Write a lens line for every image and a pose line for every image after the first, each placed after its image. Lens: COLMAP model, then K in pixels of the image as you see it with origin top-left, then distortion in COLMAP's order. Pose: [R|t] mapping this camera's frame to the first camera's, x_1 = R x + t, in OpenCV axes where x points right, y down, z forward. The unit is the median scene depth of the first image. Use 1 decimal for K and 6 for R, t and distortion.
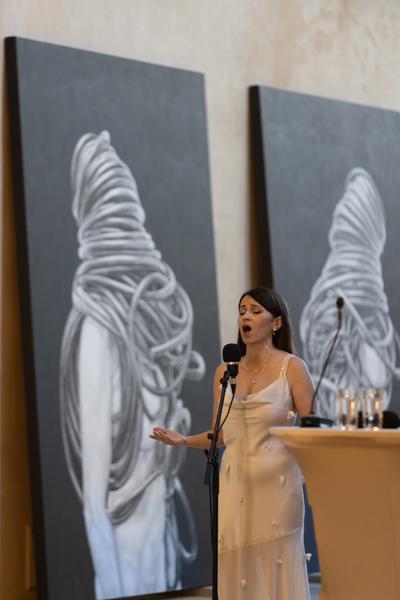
lens RADIAL K [[2915.2, 0, 200.0], [0, 2915.2, 300.0], [0, 0, 1]] dist [-0.289020, 5.212015]
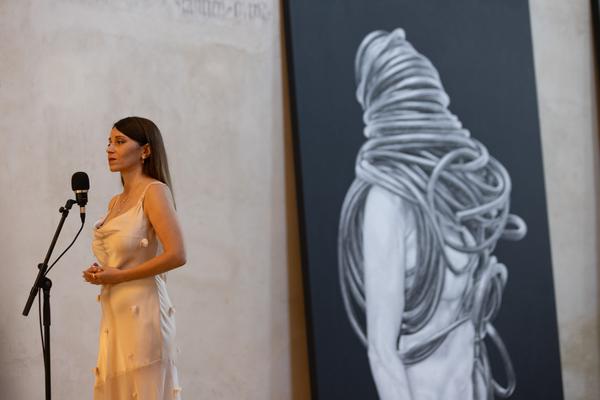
lens RADIAL K [[1771.7, 0, 300.0], [0, 1771.7, 200.0], [0, 0, 1]] dist [0.038198, 0.197381]
pose [[0.910026, -0.050767, -0.411430, 0.222193], [0.041516, 0.998644, -0.031397, 0.031707], [0.412466, 0.011491, 0.910900, 0.333354]]
